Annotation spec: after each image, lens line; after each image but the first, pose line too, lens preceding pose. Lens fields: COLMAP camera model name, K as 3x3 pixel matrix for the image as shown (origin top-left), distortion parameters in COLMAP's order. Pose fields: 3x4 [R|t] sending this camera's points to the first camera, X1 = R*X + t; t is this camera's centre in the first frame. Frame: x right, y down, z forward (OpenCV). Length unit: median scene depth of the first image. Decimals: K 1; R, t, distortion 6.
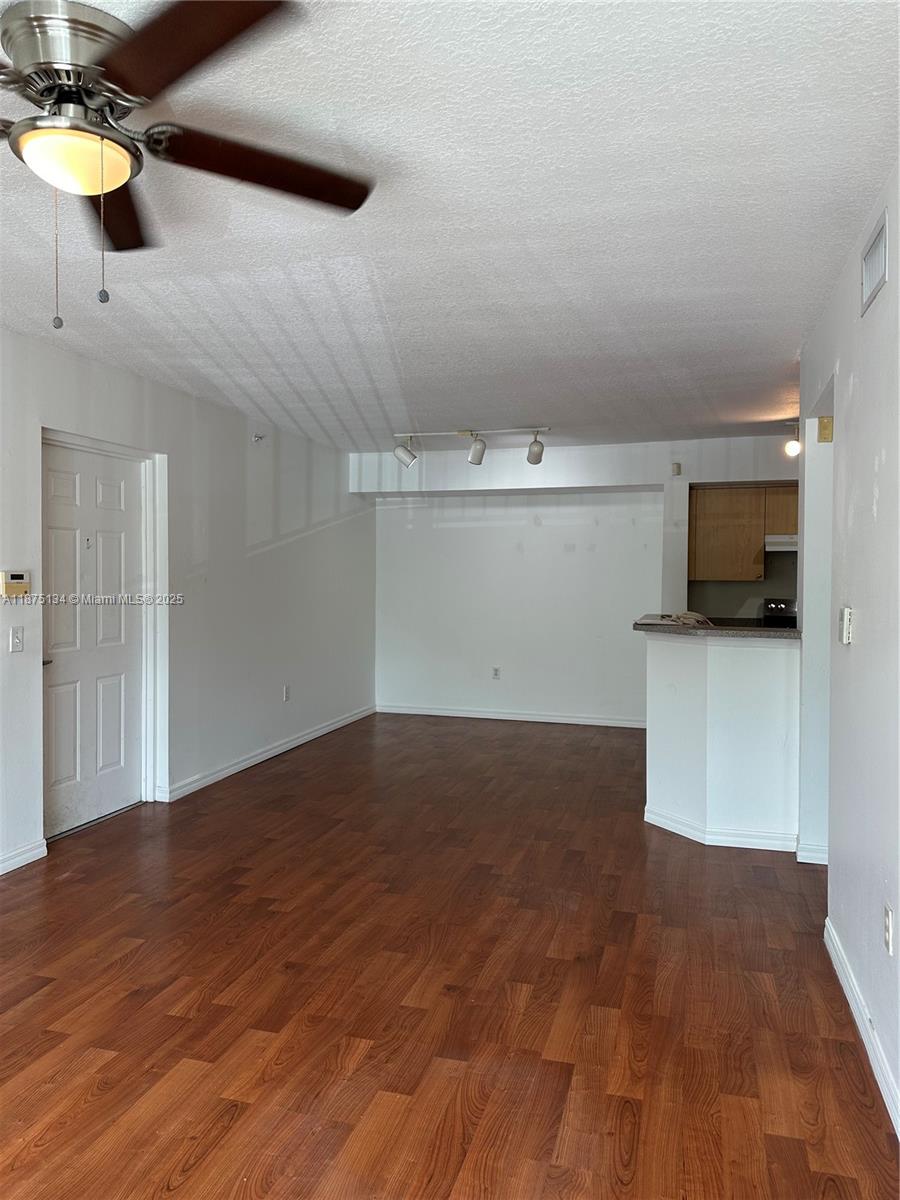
lens RADIAL K [[837.5, 0, 450.0], [0, 837.5, 600.0], [0, 0, 1]] dist [0.089906, -0.000913]
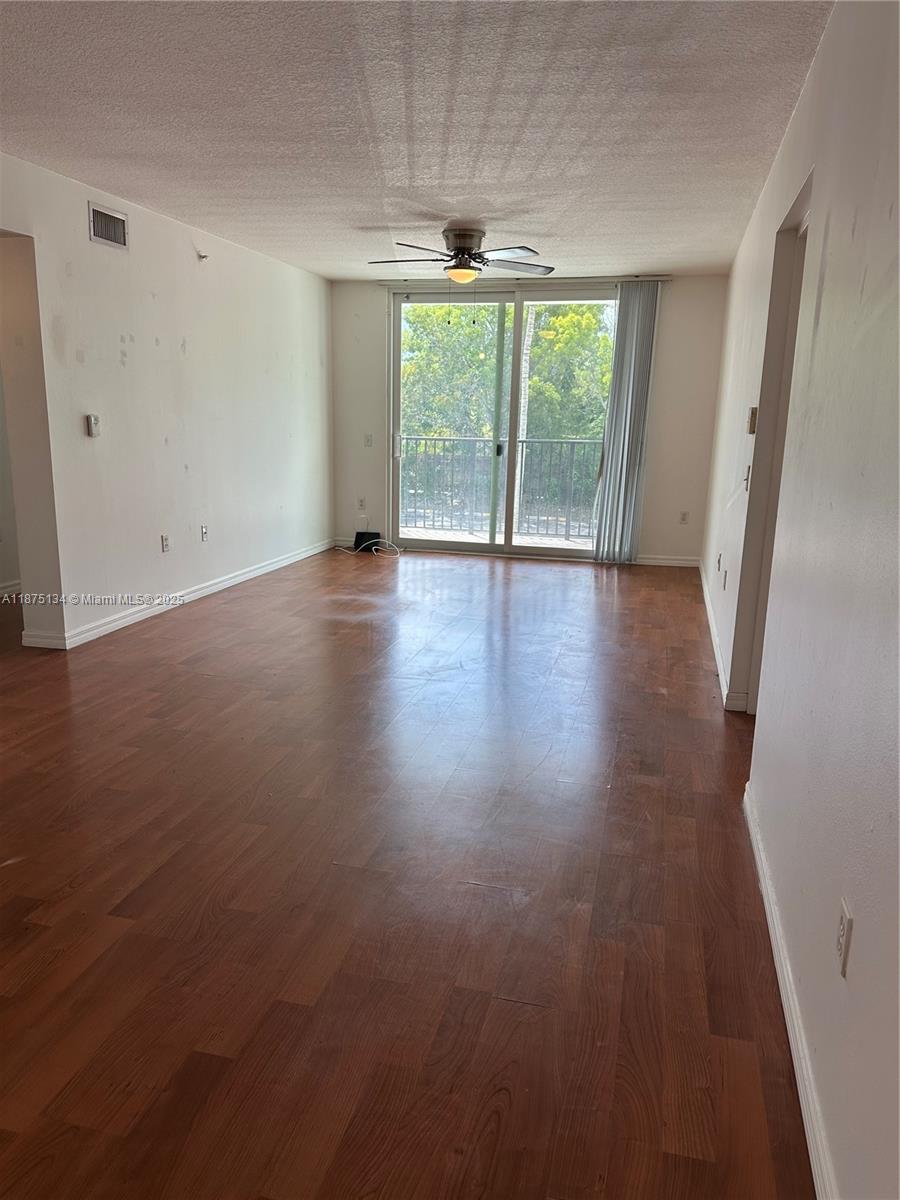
lens RADIAL K [[852.8, 0, 450.0], [0, 852.8, 600.0], [0, 0, 1]] dist [0.061326, -0.000703]
pose [[-0.998986, -0.020124, -0.040263, -0.071000], [-0.029349, 0.969414, 0.243671, -0.029088], [0.034128, 0.244605, -0.969022, 1.121038]]
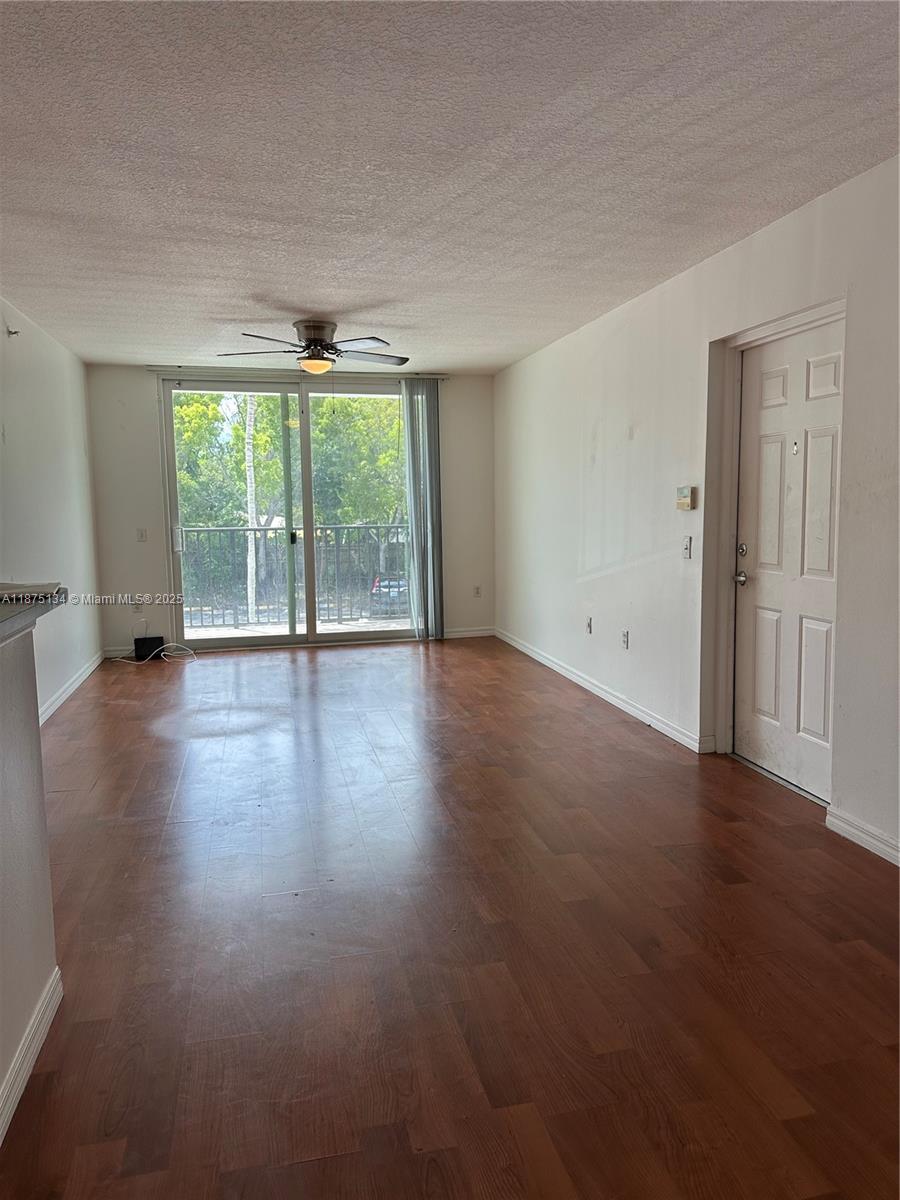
lens RADIAL K [[837.5, 0, 450.0], [0, 837.5, 600.0], [0, 0, 1]] dist [0.089906, -0.000913]
pose [[-0.871822, 0.065902, -0.485370, 0.180023], [-0.004375, 0.989821, 0.142253, -0.025248], [0.489804, 0.126143, -0.862659, 1.028167]]
